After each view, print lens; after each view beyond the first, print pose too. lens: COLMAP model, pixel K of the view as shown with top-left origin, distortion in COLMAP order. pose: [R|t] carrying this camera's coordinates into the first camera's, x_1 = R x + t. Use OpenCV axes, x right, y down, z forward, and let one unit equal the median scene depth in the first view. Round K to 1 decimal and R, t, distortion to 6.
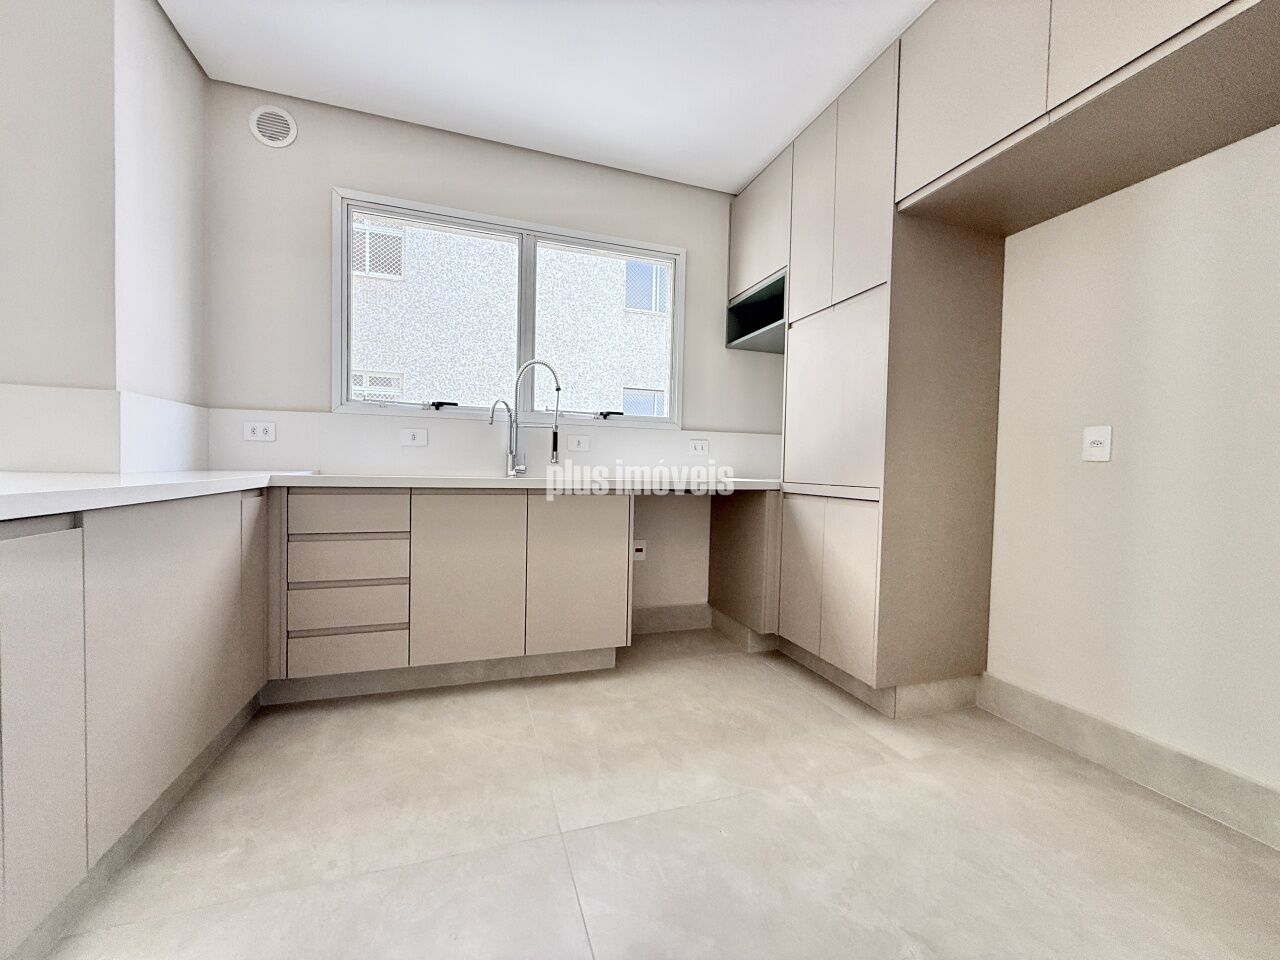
lens RADIAL K [[509.9, 0, 636.7], [0, 509.9, 478.4], [0, 0, 1]] dist [0.000036, -0.000802]
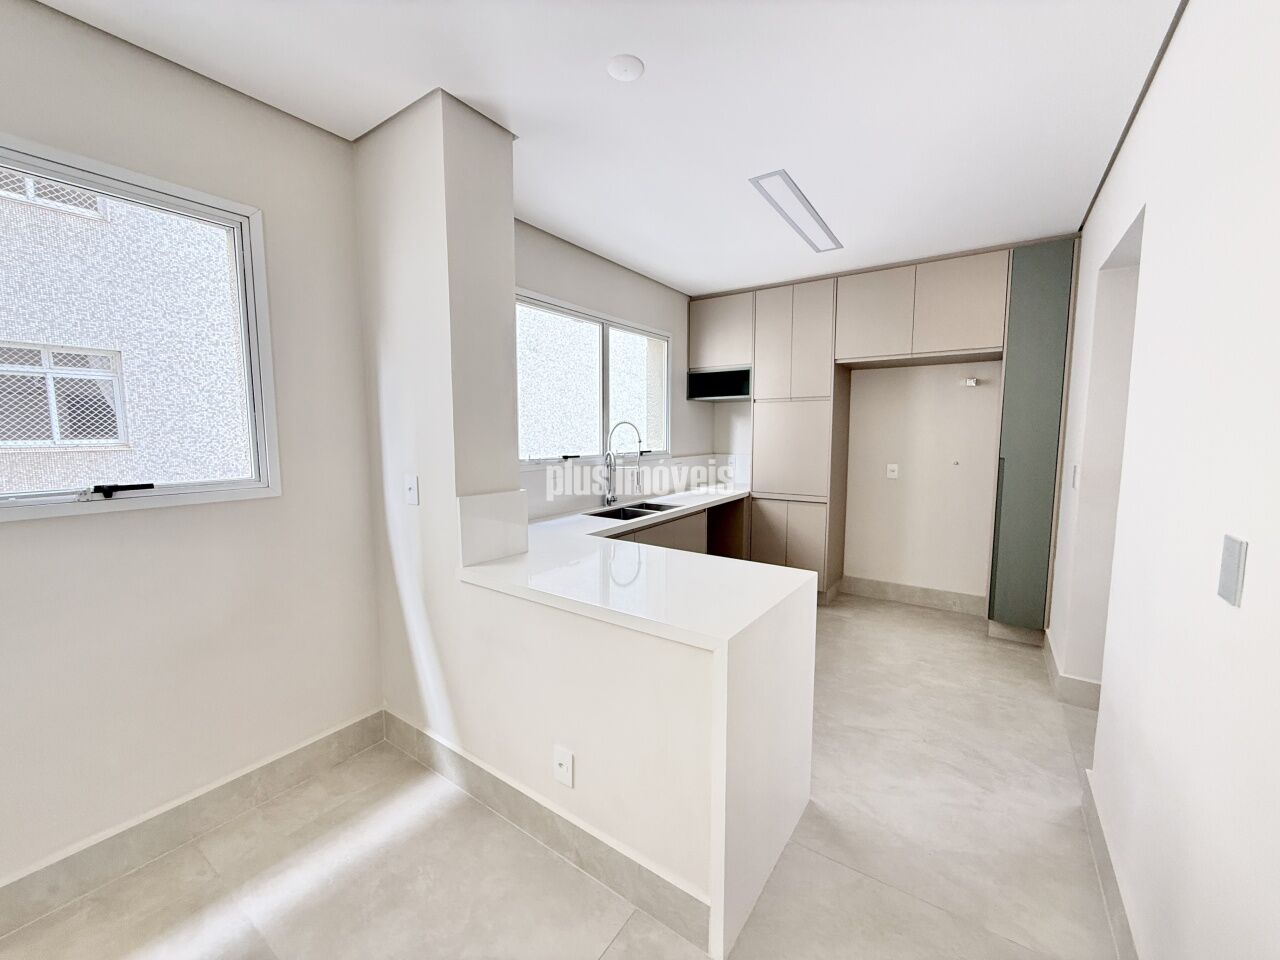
lens RADIAL K [[509.9, 0, 635.1], [0, 509.9, 481.3], [0, 0, 1]] dist [0.000036, -0.000802]
pose [[0.803635, -0.086050, 0.588869, -1.139363], [0.036916, 0.994794, 0.094987, -0.224864], [-0.593977, -0.054596, 0.802628, -0.159706]]
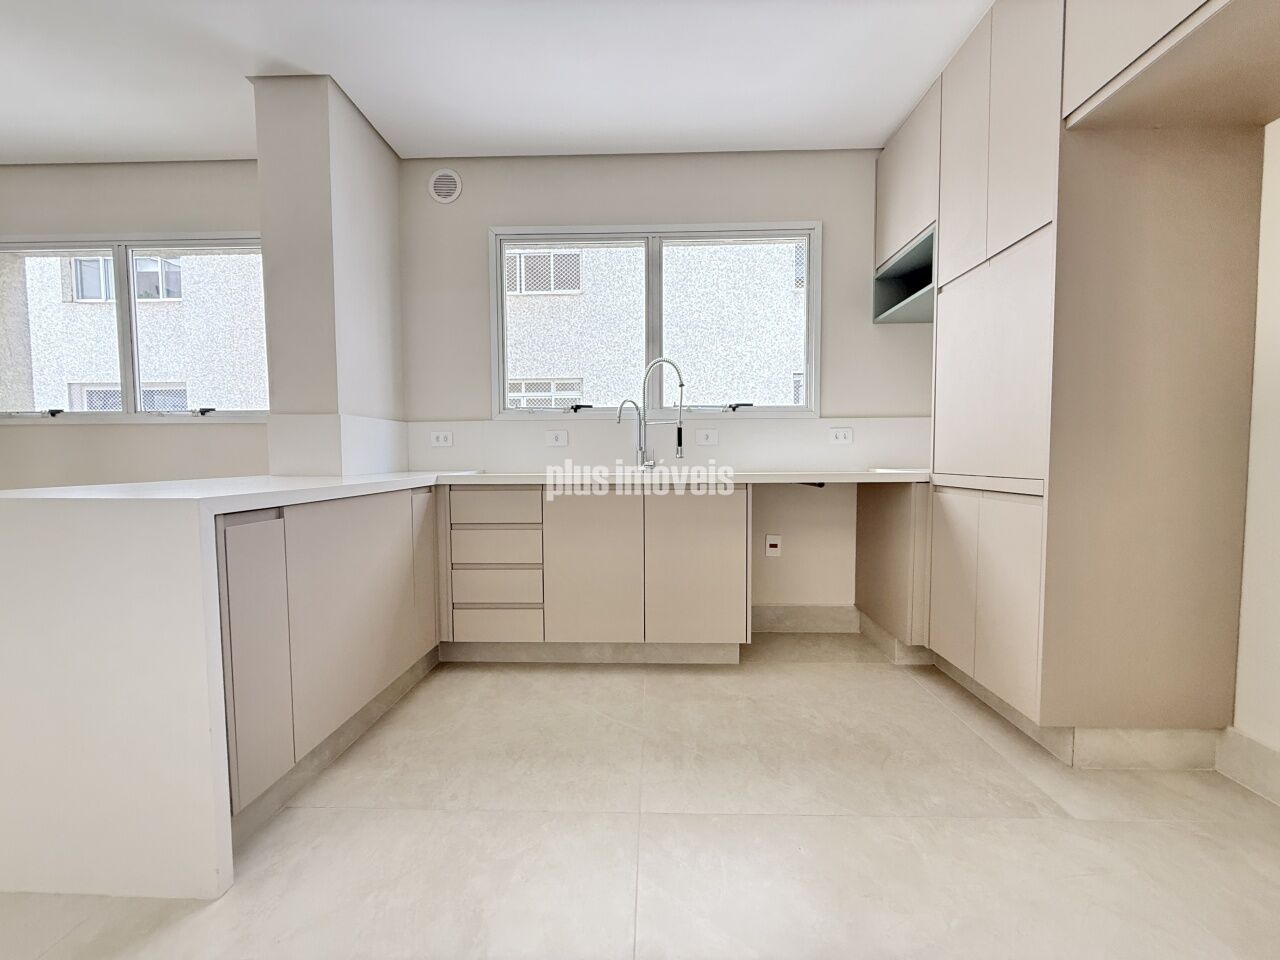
lens RADIAL K [[509.9, 0, 636.6], [0, 509.9, 477.8], [0, 0, 1]] dist [0.000036, -0.000802]
pose [[0.936005, -0.013124, -0.351743, 0.132047], [0.018677, 0.999749, 0.012397, -0.005097], [0.351492, -0.018173, 0.936015, 0.015548]]
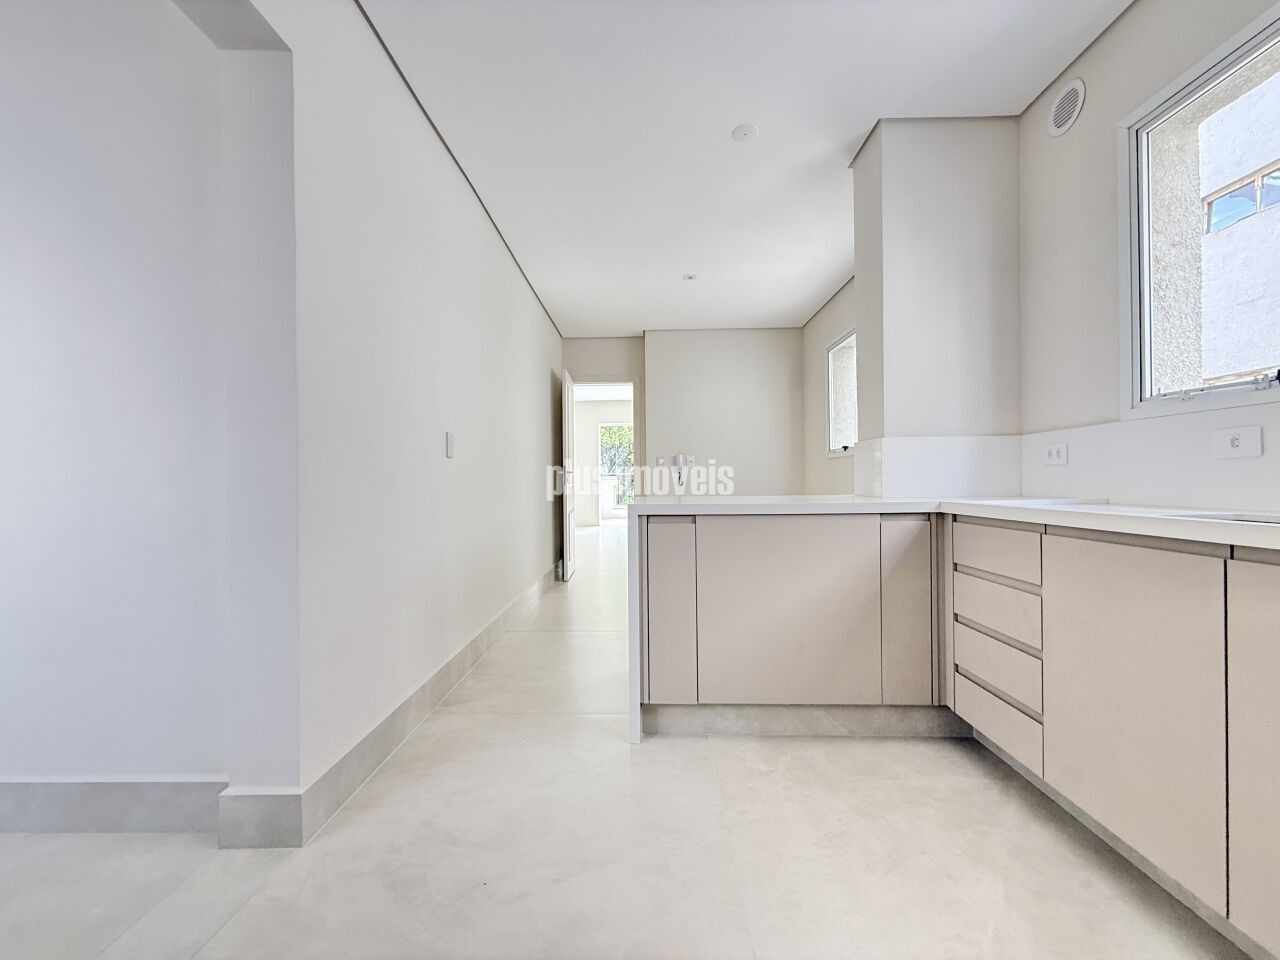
lens RADIAL K [[509.9, 0, 637.0], [0, 509.9, 477.3], [0, 0, 1]] dist [0.000036, -0.000802]
pose [[-0.343641, -0.025342, -0.938759, 0.364685], [-0.024151, 0.999544, -0.018142, -0.017131], [0.938791, 0.016437, -0.344096, 0.630898]]
